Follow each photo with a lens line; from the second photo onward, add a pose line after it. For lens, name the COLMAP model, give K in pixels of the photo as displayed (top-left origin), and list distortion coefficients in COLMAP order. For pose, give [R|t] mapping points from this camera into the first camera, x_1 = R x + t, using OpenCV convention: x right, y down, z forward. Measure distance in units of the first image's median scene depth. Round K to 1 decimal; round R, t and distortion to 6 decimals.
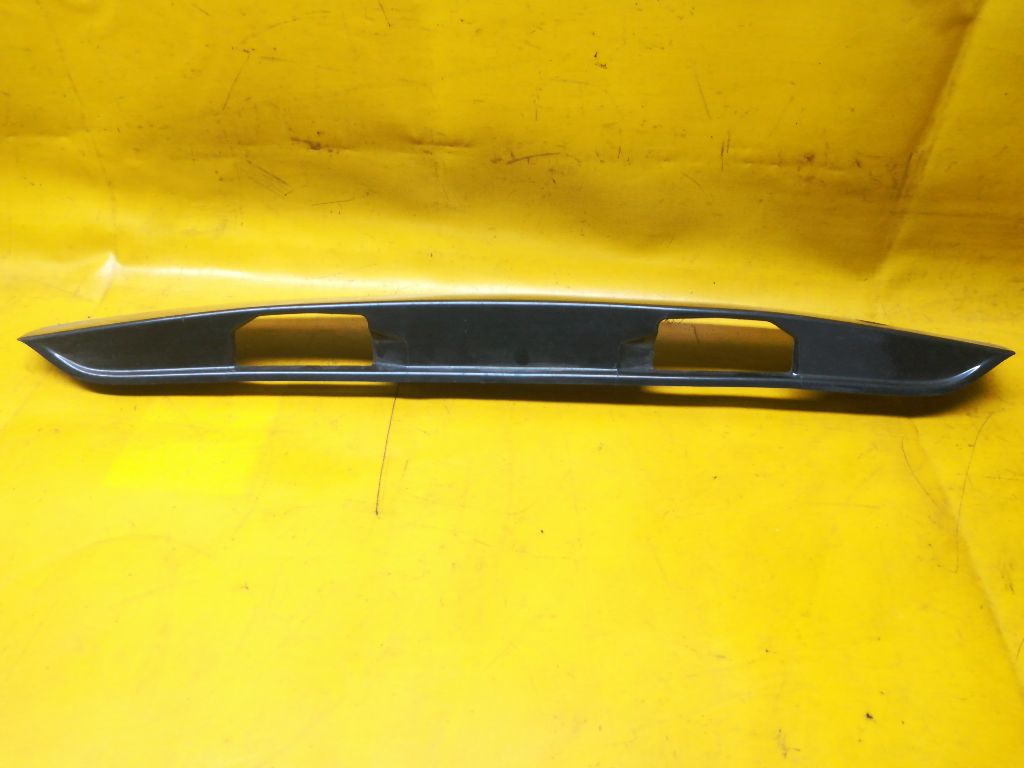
lens RADIAL K [[812.2, 0, 522.1], [0, 812.2, 381.5], [0, 0, 1]] dist [0.062621, -0.093731]
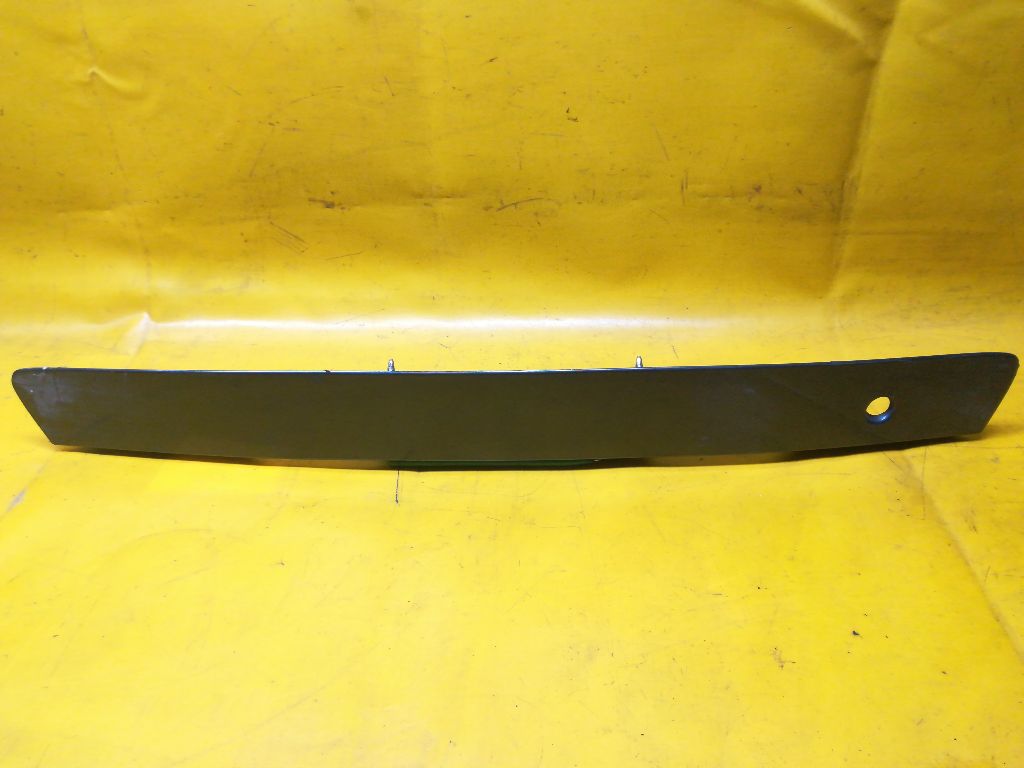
lens RADIAL K [[812.2, 0, 521.0], [0, 812.2, 378.2], [0, 0, 1]] dist [0.062621, -0.093731]
pose [[0.998382, -0.054742, 0.015397, -0.016284], [0.056526, 0.984916, -0.163542, 0.161339], [-0.006212, 0.164148, 0.986416, -0.097817]]
